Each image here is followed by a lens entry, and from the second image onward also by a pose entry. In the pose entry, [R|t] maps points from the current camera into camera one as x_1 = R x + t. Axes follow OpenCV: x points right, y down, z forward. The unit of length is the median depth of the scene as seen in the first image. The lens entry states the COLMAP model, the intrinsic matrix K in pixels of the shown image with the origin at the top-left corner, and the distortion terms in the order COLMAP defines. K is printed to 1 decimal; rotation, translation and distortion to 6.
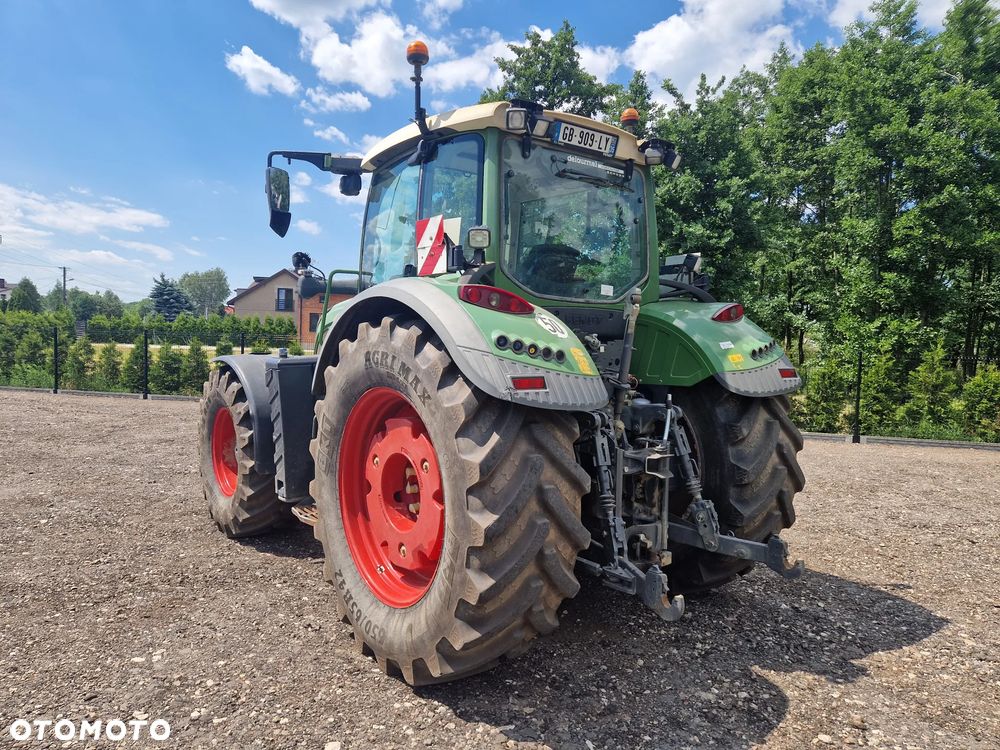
lens RADIAL K [[663.7, 0, 494.9], [0, 663.7, 378.2], [0, 0, 1]] dist [0.086683, -0.076977]
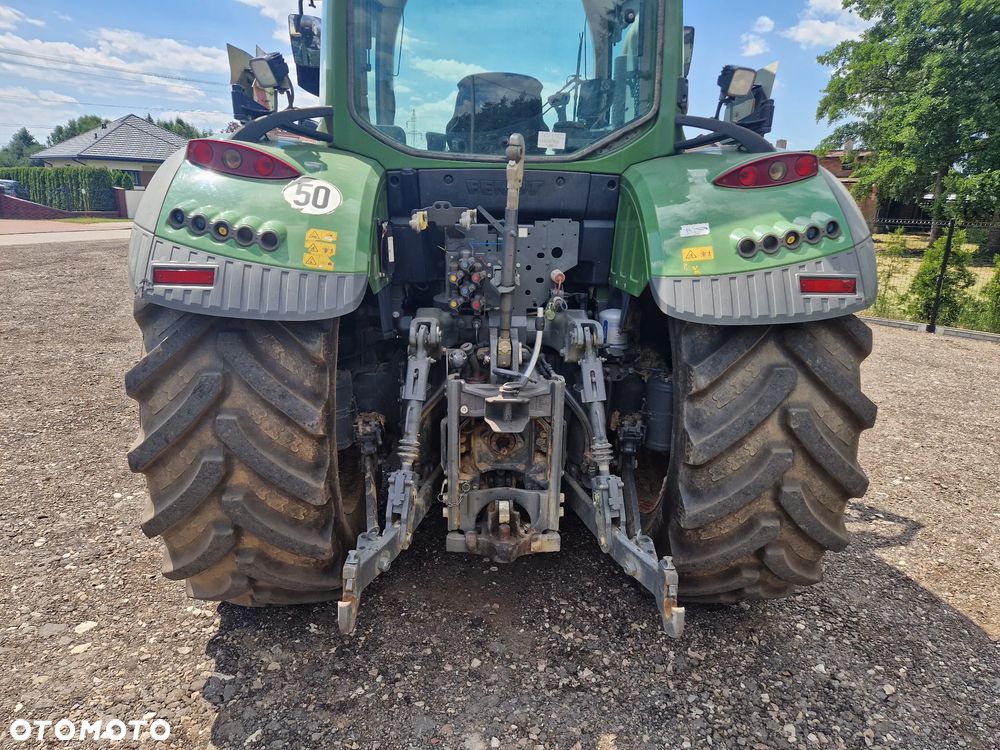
lens RADIAL K [[668.7, 0, 497.9], [0, 668.7, 378.9], [0, 0, 1]] dist [0.074782, -0.064340]
pose [[0.816299, 0.147367, -0.558516, 0.583369], [-0.041193, 0.979298, 0.198187, -0.033605], [0.576160, -0.138773, 0.805470, 0.439201]]
